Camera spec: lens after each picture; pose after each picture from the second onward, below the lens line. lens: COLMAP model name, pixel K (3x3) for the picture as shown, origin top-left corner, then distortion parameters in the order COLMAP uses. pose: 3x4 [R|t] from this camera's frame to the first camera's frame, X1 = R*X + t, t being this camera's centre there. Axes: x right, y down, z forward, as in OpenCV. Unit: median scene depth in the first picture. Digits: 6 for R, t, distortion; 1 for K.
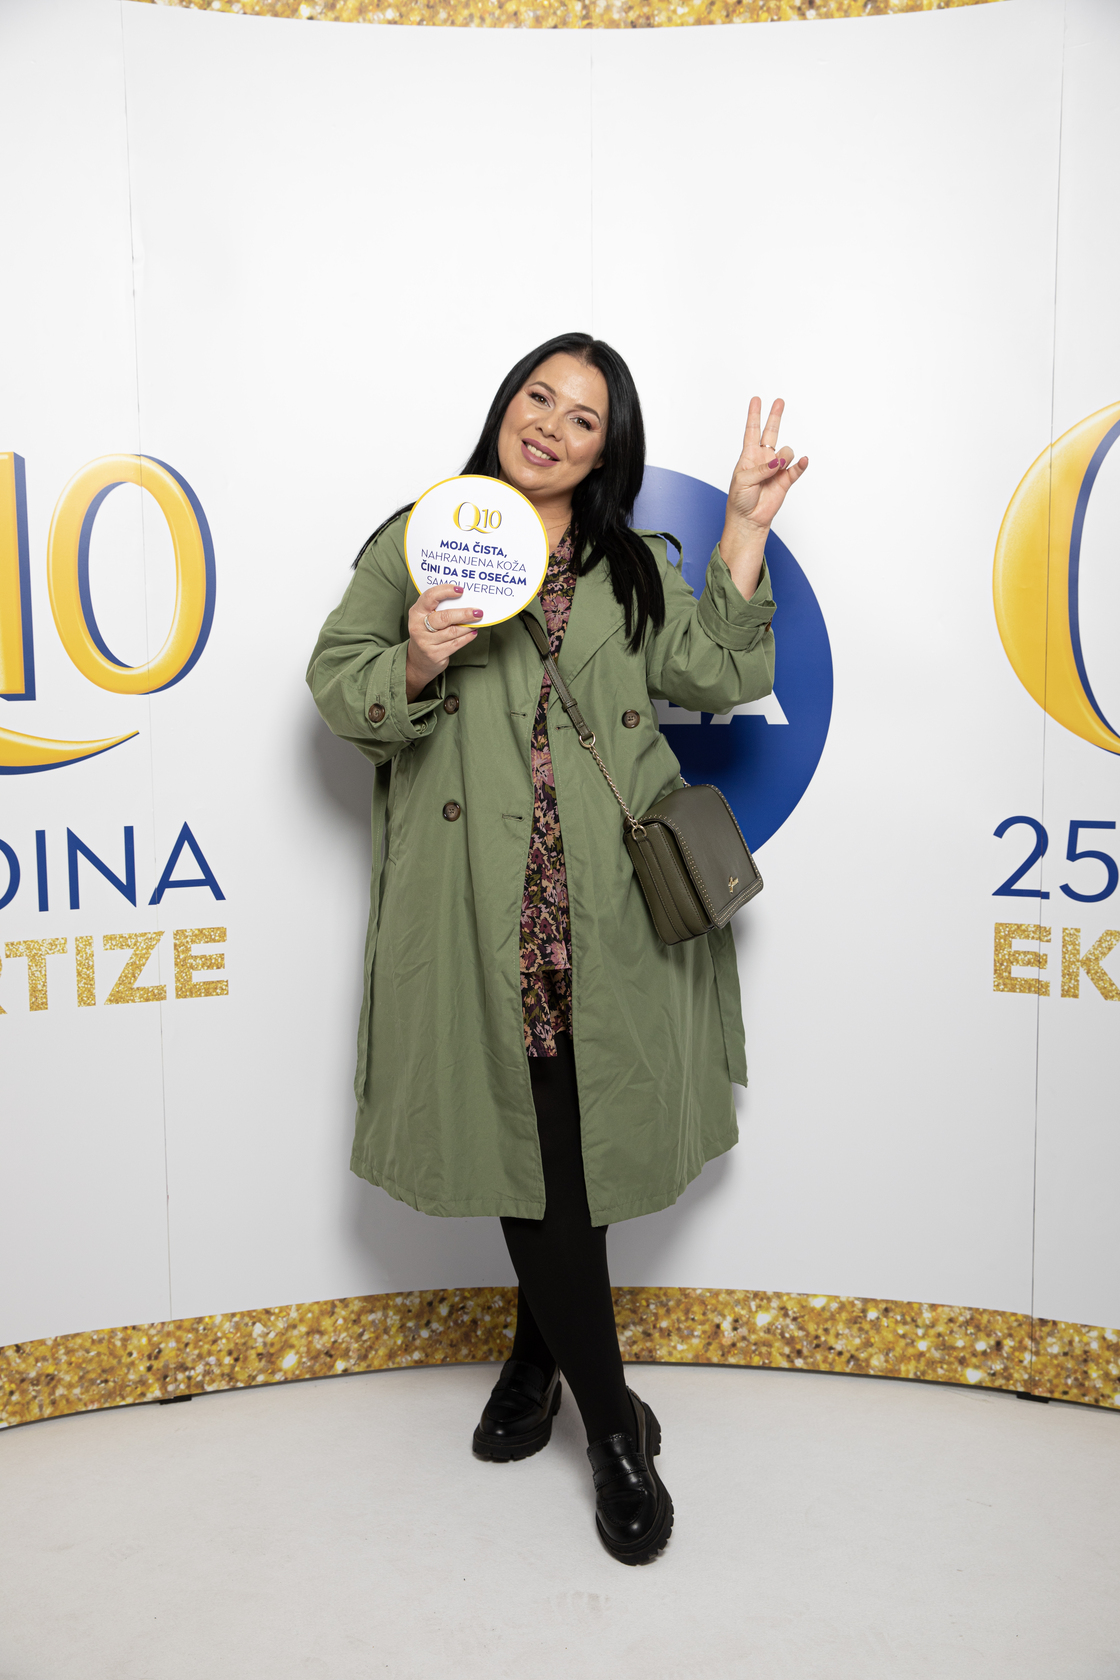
lens RADIAL K [[1800.2, 0, 545.9], [0, 1800.2, 855.2], [0, 0, 1]] dist [0.057753, 0.000000]
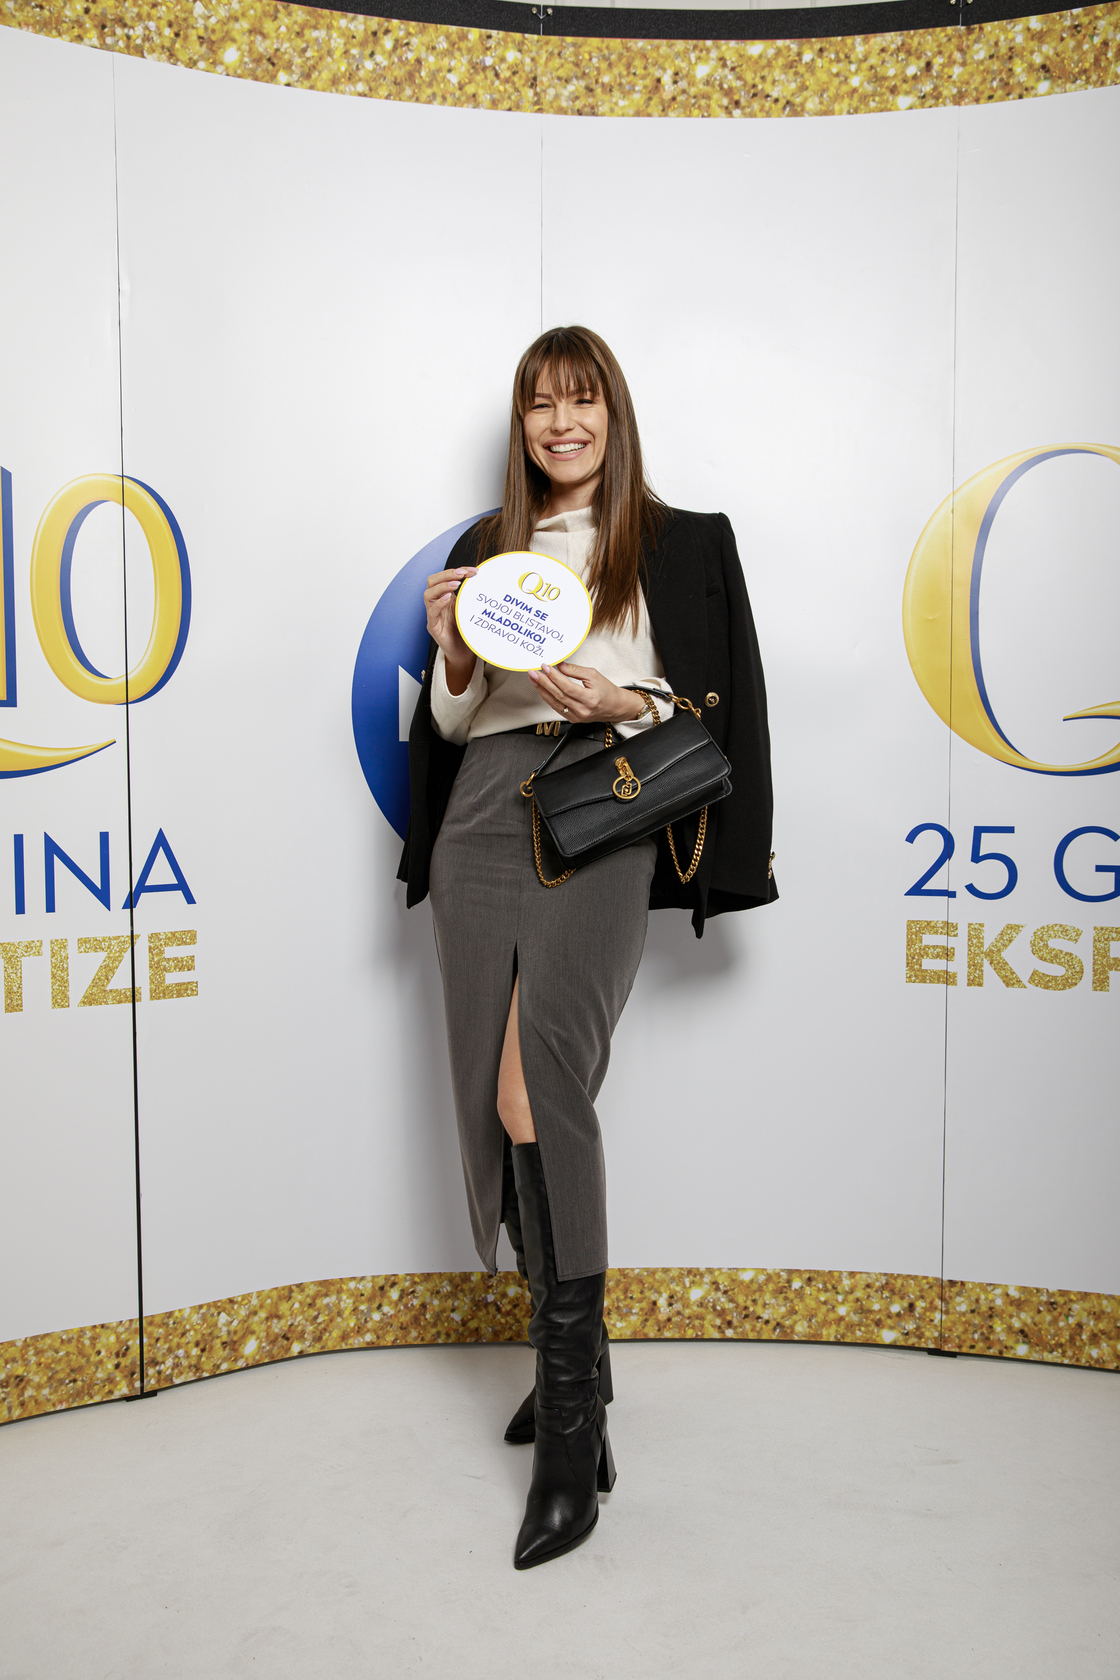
lens RADIAL K [[1532.9, 0, 555.4], [0, 1532.9, 855.1], [0, 0, 1]] dist [0.026195, 0.000000]
pose [[0.990004, -0.001700, 0.141026, -0.098044], [0.009463, 0.998475, -0.054394, 0.046450], [-0.140719, 0.055184, 0.988510, 0.095099]]
